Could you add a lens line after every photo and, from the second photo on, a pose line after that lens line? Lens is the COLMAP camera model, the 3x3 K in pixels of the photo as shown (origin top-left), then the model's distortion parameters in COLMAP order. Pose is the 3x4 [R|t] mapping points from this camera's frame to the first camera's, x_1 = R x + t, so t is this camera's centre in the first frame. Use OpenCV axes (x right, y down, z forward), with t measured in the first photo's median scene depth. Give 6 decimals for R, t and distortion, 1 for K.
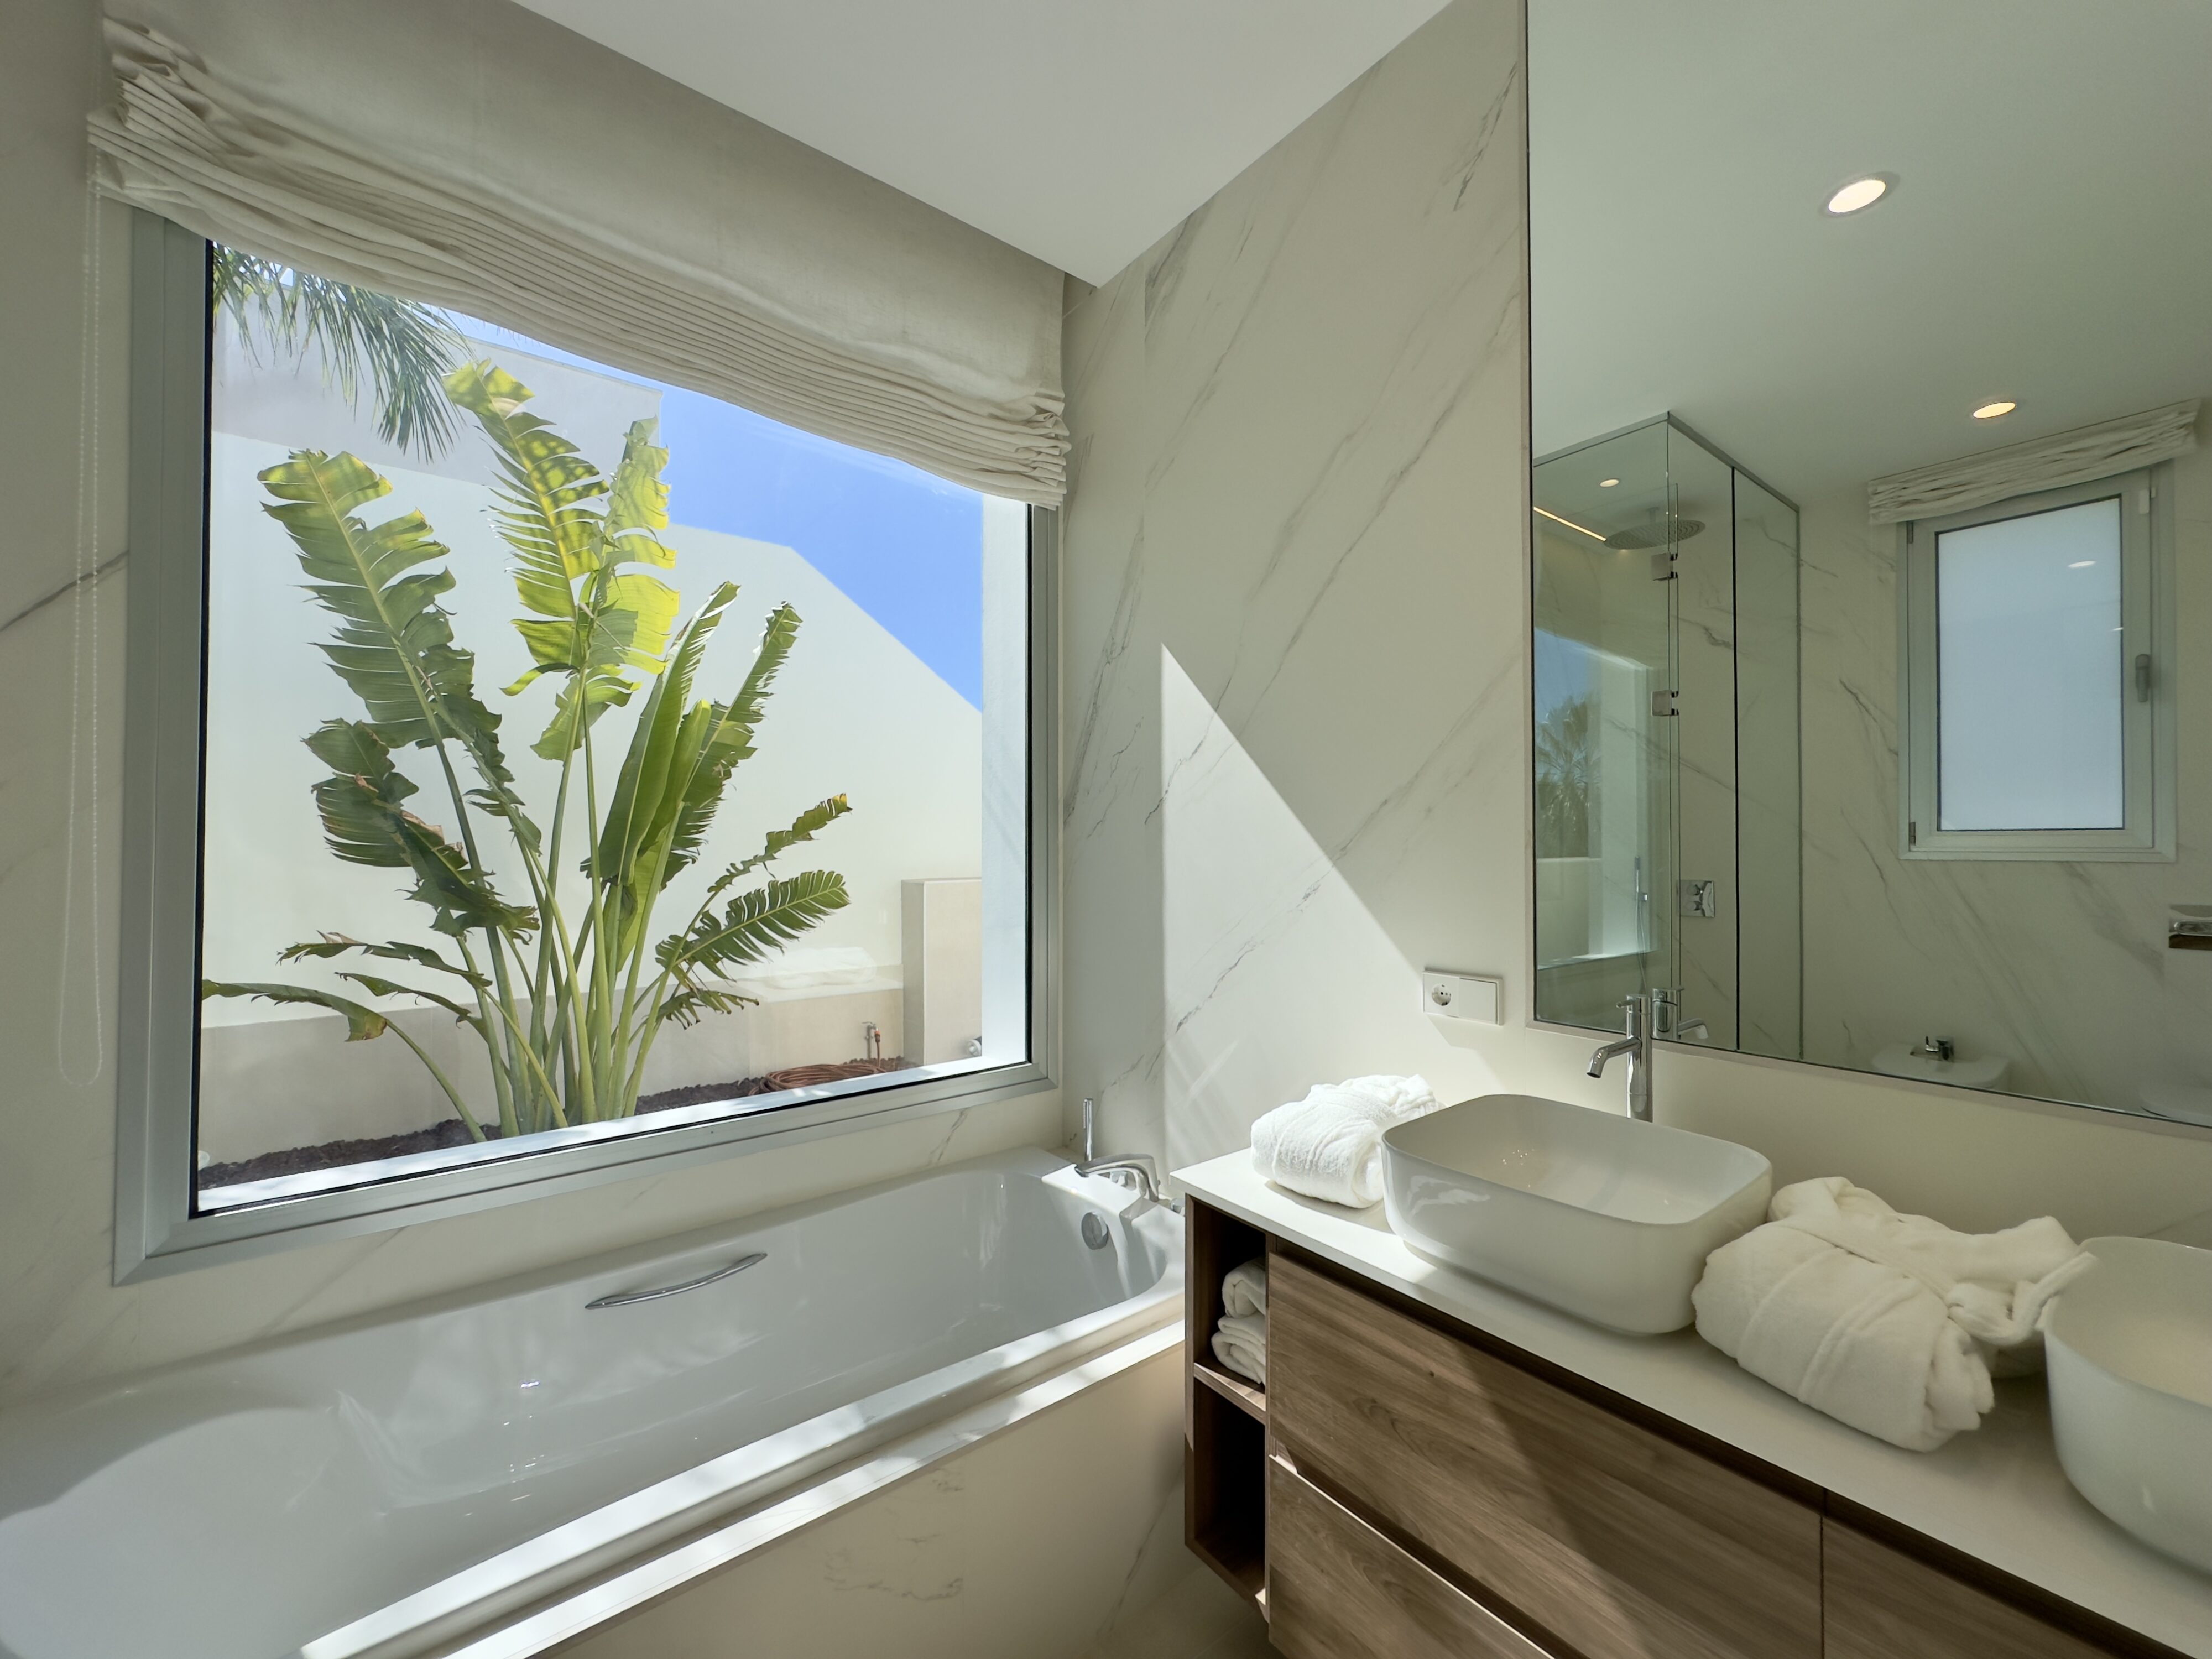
lens RADIAL K [[888.4, 0, 1113.4], [0, 888.4, 828.1], [0, 0, 1]] dist [-0.003641, 0.002311]
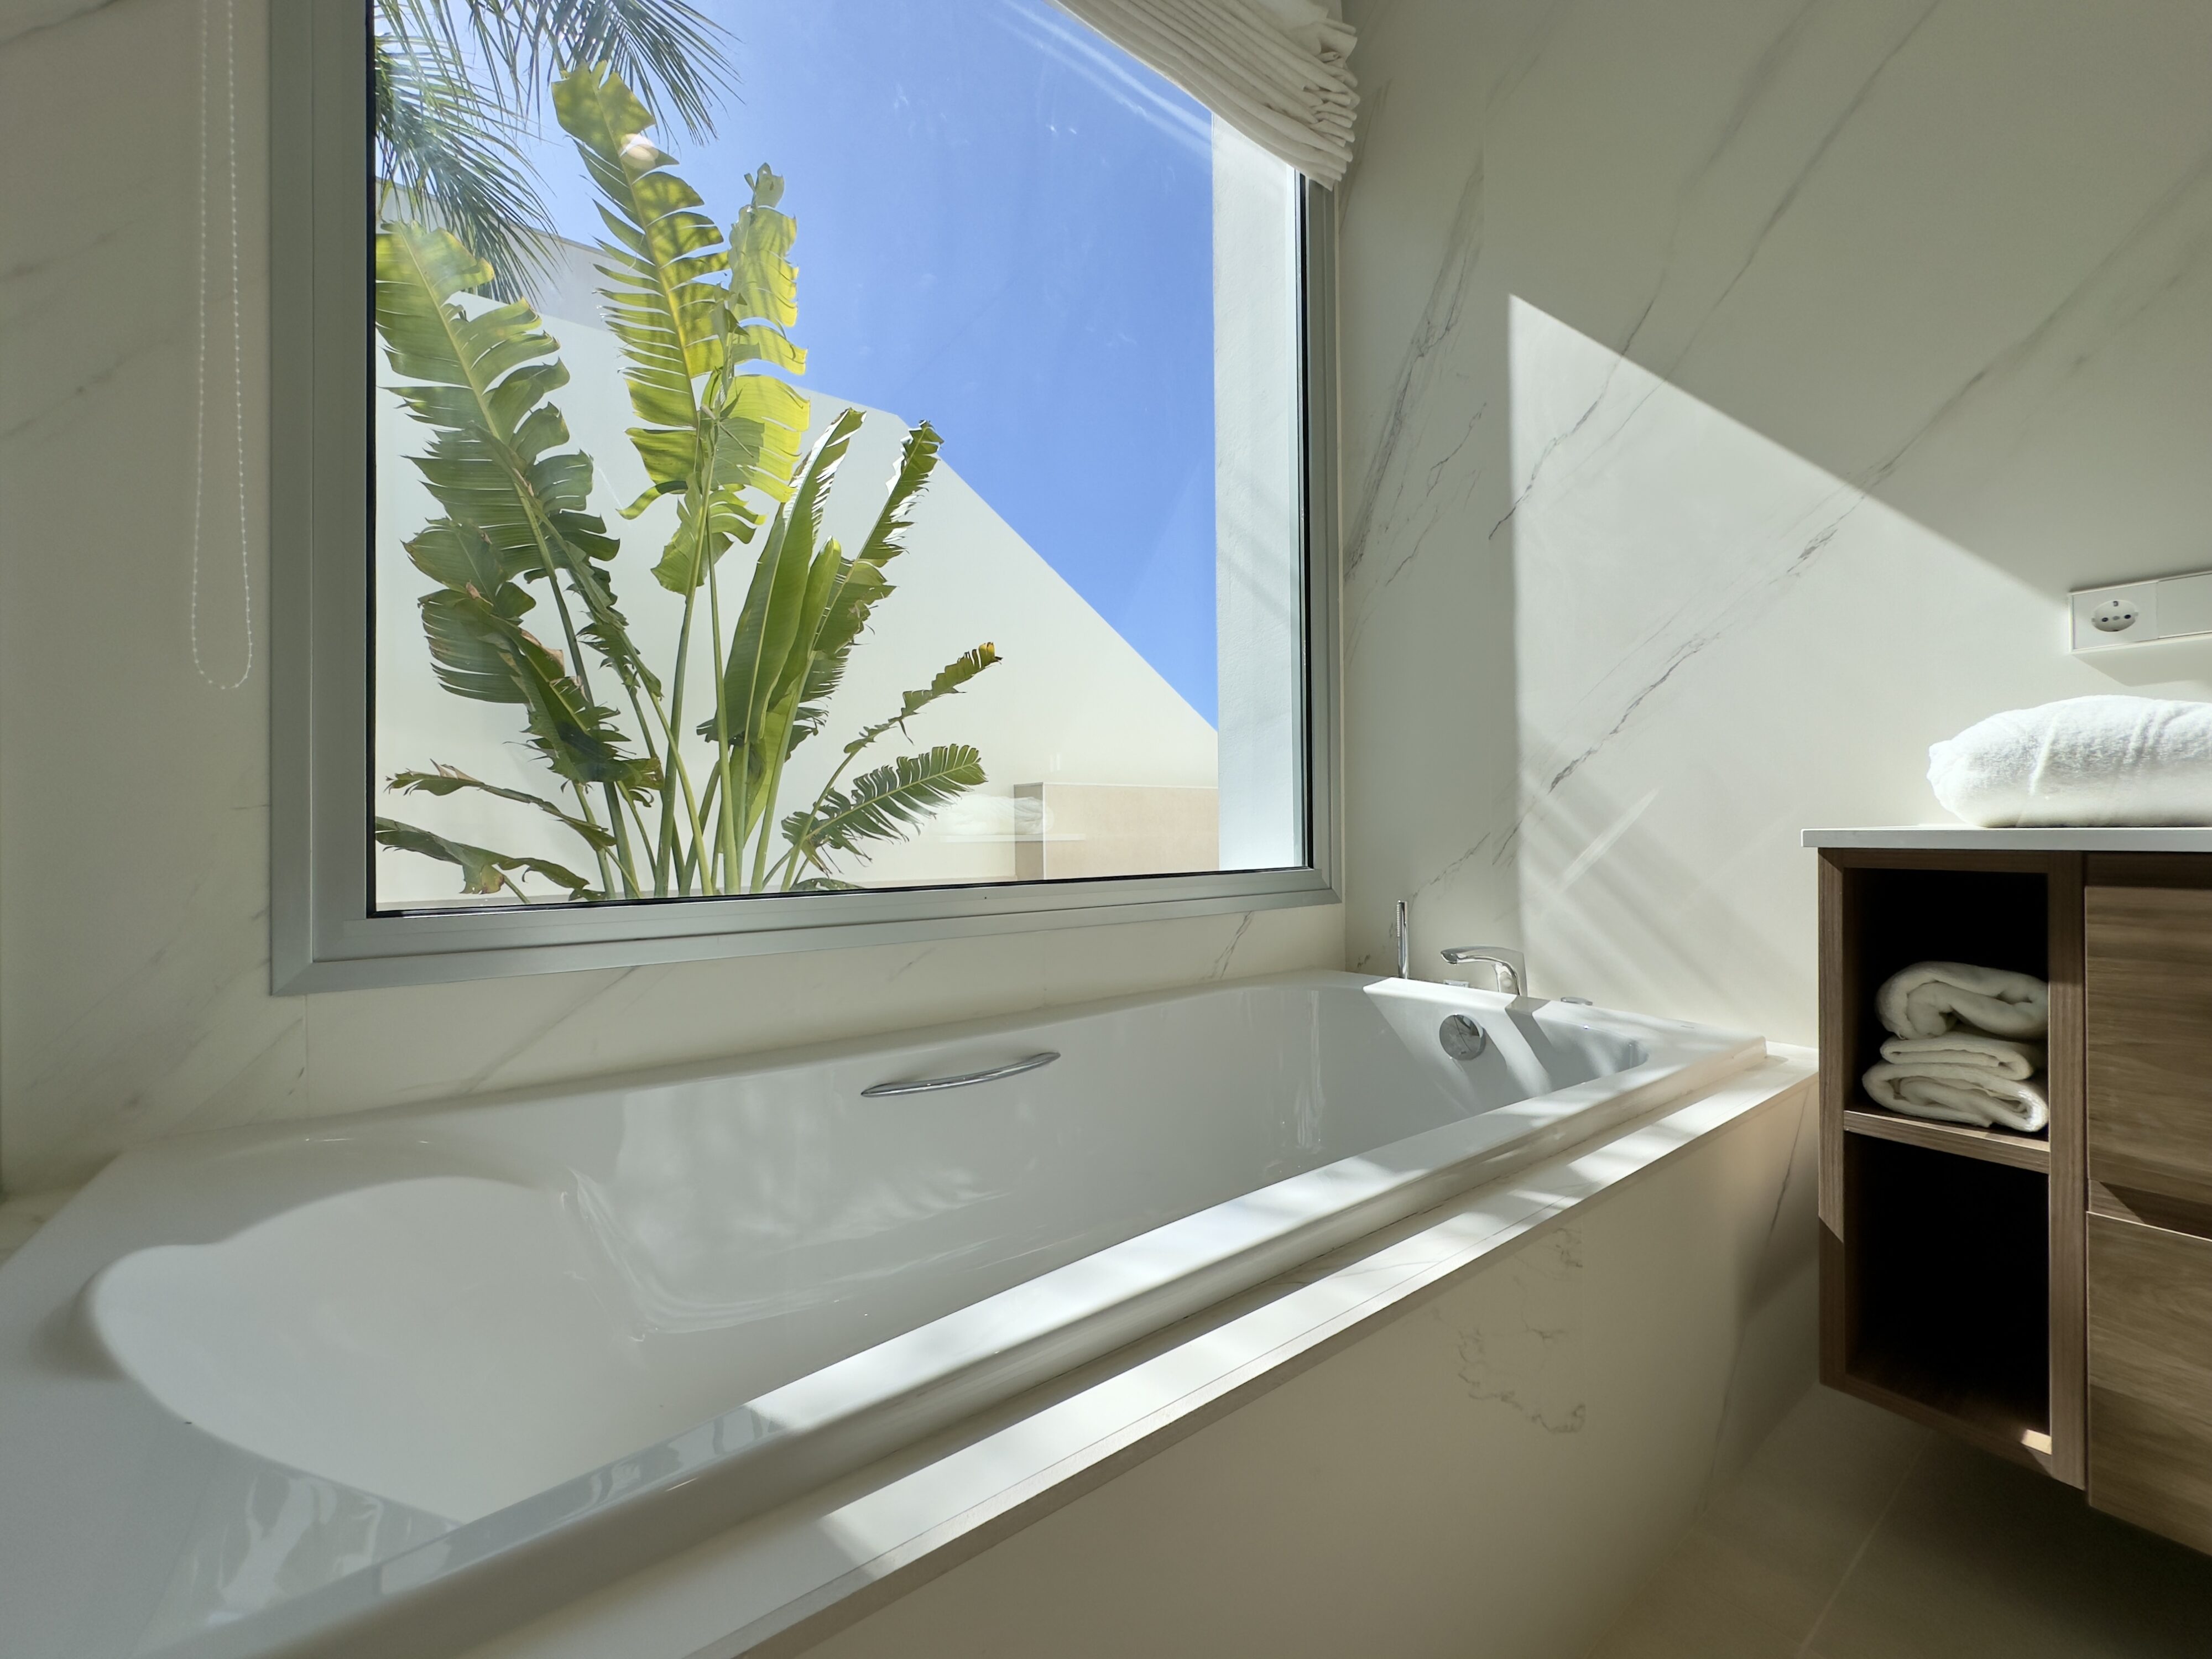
lens RADIAL K [[884.7, 0, 1114.2], [0, 884.7, 831.9], [0, 0, 1]] dist [0.000807, 0.000526]
pose [[0.999648, -0.010257, -0.024467, -0.189807], [0.010611, 0.999840, 0.014392, 0.162139], [0.024316, -0.014646, 0.999597, 0.137992]]
